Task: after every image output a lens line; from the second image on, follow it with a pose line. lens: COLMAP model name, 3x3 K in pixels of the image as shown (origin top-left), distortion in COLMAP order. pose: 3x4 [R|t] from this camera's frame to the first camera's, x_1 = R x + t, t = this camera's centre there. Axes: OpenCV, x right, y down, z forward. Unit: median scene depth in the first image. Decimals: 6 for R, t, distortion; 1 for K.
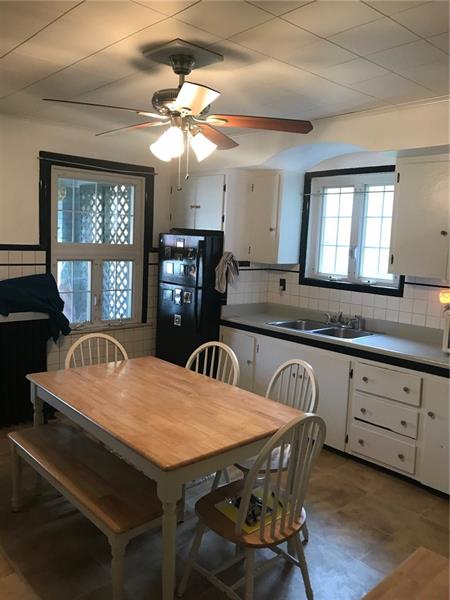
lens RADIAL K [[490.0, 0, 223.0], [0, 490.0, 299.3], [0, 0, 1]] dist [0.026206, -0.020851]
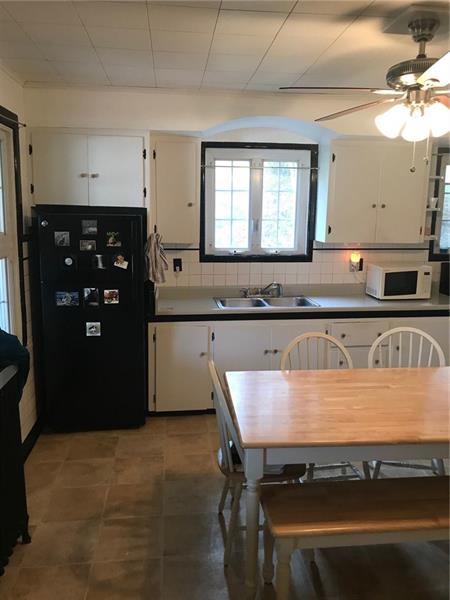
lens RADIAL K [[490.0, 0, 224.3], [0, 490.0, 298.8], [0, 0, 1]] dist [0.026206, -0.020851]
pose [[0.570371, -0.180919, 0.801215, -0.610574], [0.116767, 0.983394, 0.138931, -0.090227], [-0.813045, 0.014313, 0.582025, 0.429425]]
